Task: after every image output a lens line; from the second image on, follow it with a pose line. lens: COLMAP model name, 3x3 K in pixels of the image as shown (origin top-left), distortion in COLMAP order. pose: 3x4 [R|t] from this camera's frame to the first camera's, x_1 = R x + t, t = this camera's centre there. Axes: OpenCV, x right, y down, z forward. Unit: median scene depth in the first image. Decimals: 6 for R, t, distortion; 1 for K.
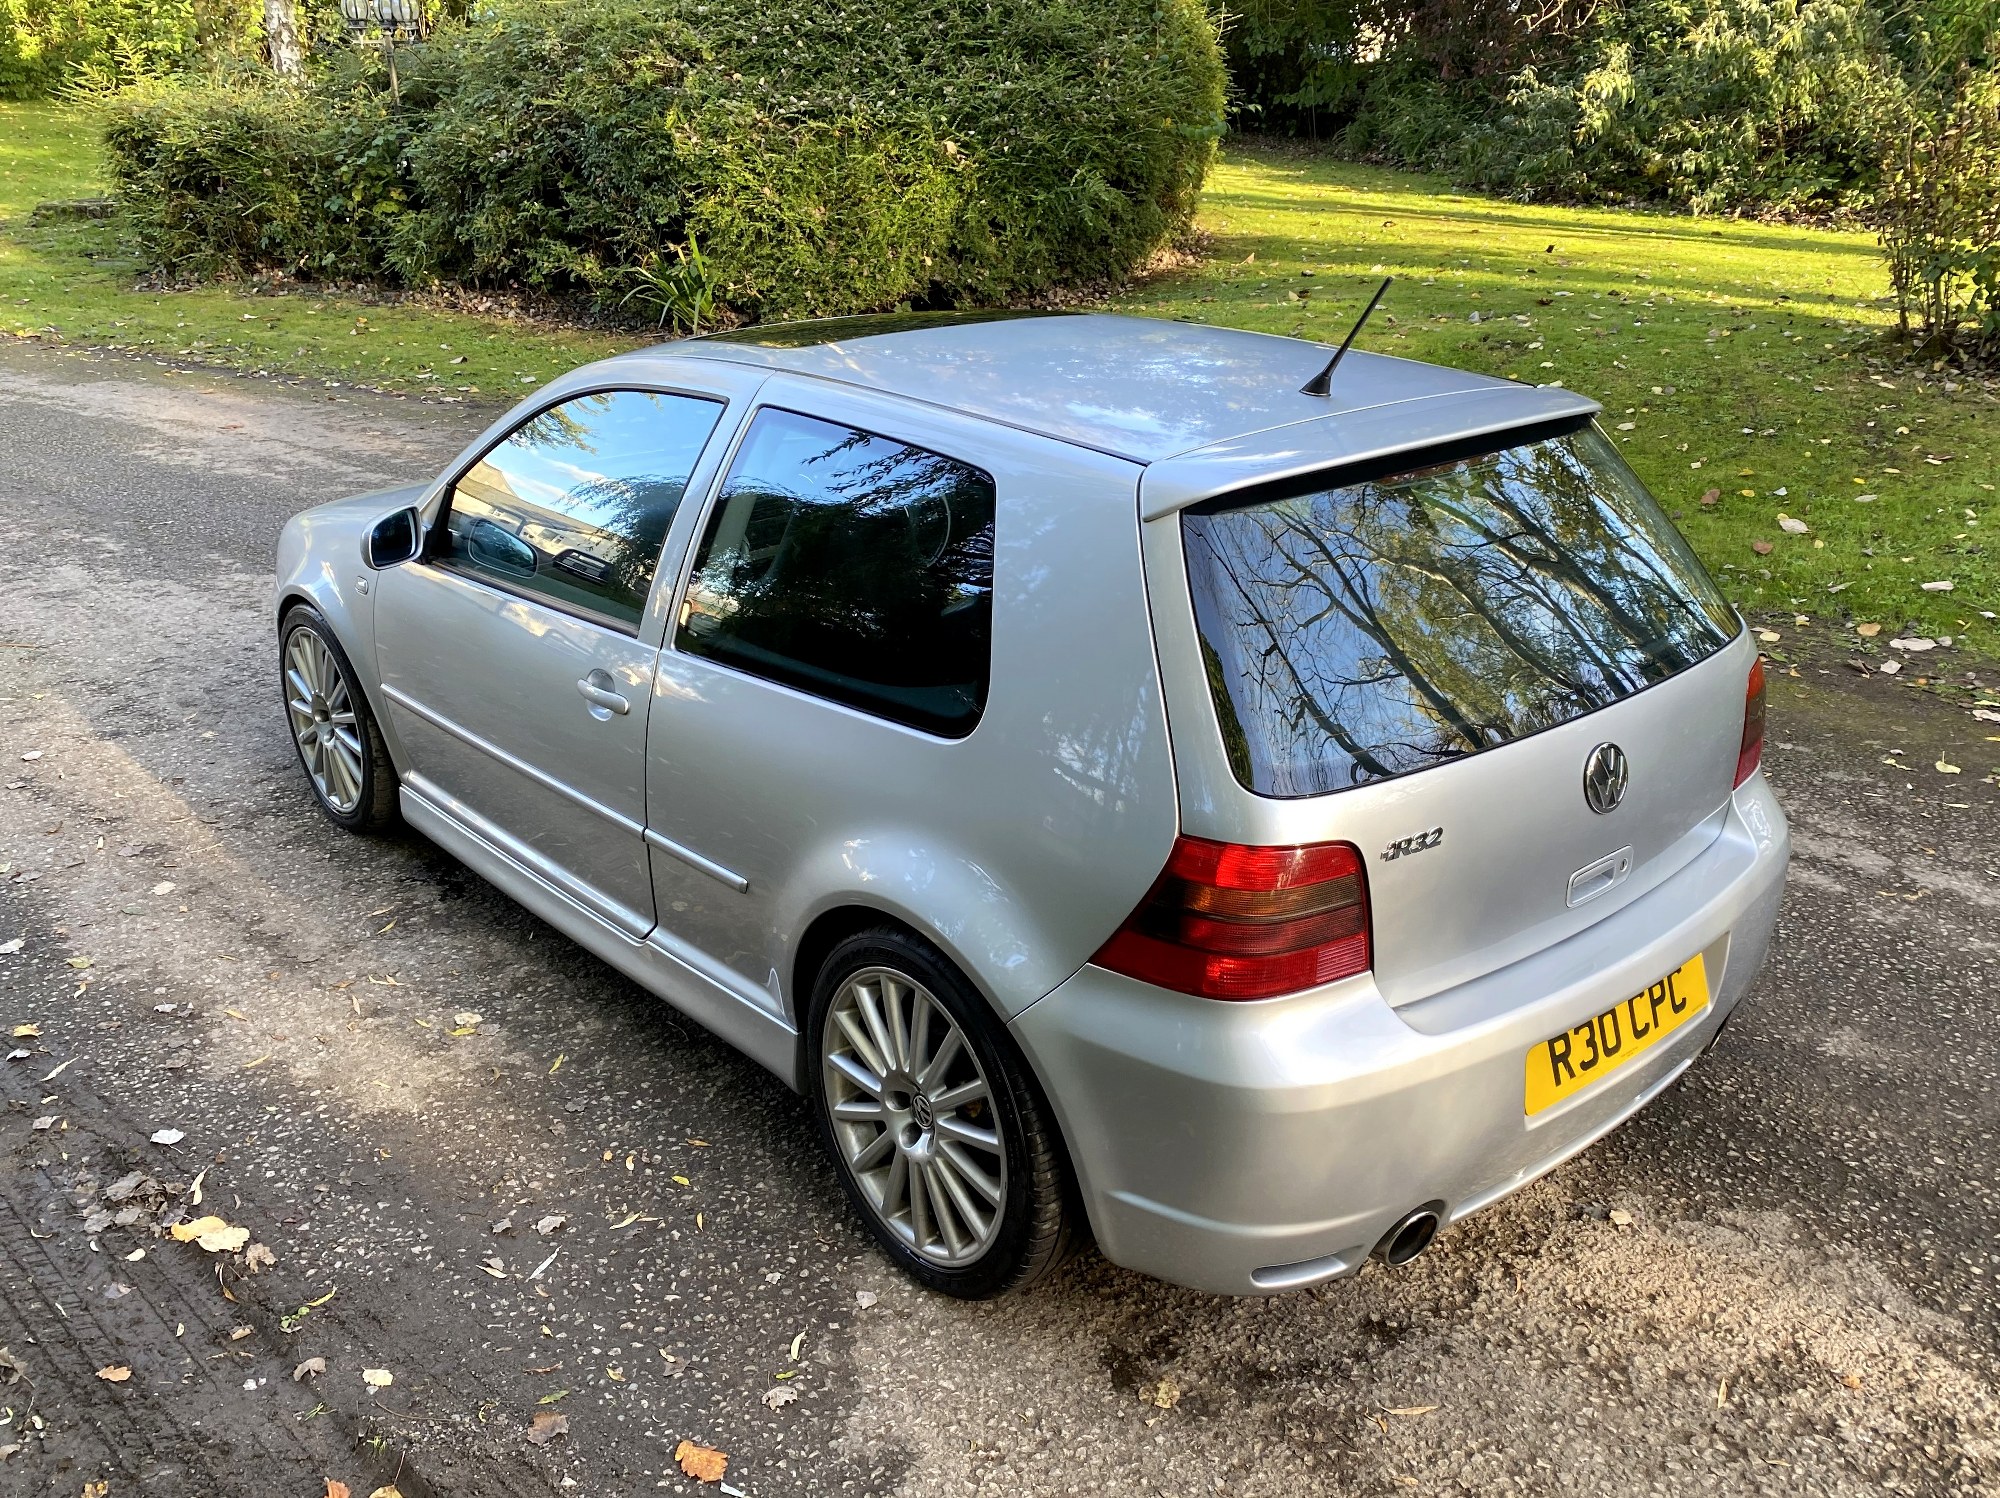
lens RADIAL K [[1745.0, 0, 1022.6], [0, 1745.0, 771.4], [0, 0, 1]] dist [0.014338, -0.001521]
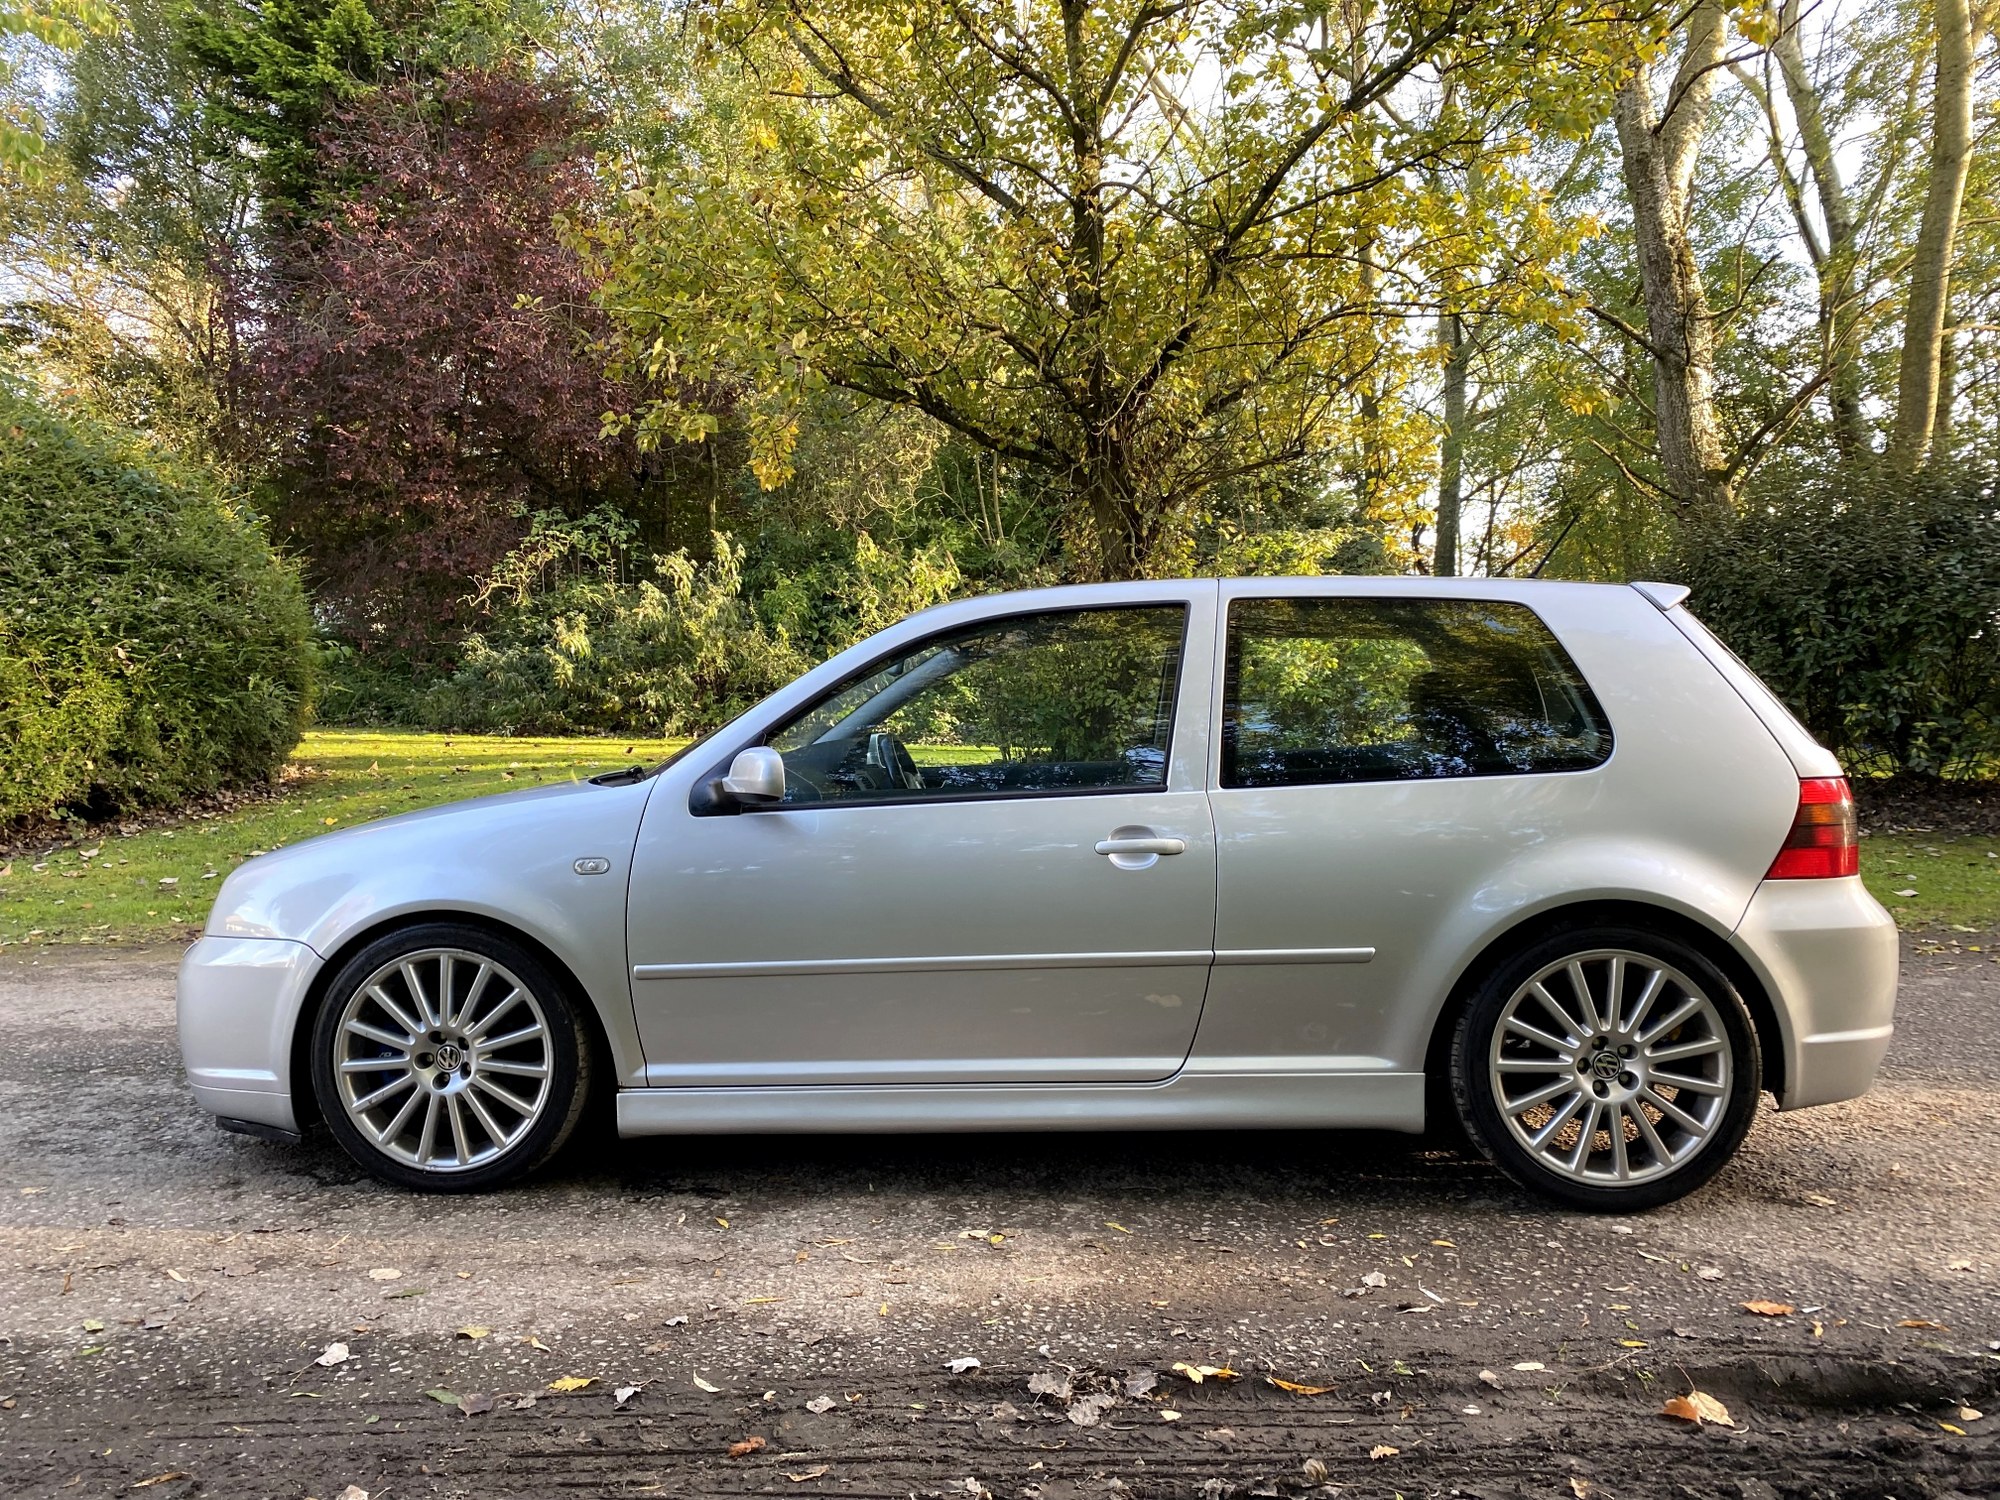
lens RADIAL K [[1557.5, 0, 987.9], [0, 1557.5, 762.1], [0, 0, 1]] dist [0.005539, -0.000919]
pose [[0.723085, -0.024654, 0.690319, -0.288298], [0.257588, 0.936902, -0.236355, 0.034027], [-0.640934, 0.348723, 0.683810, 0.103518]]
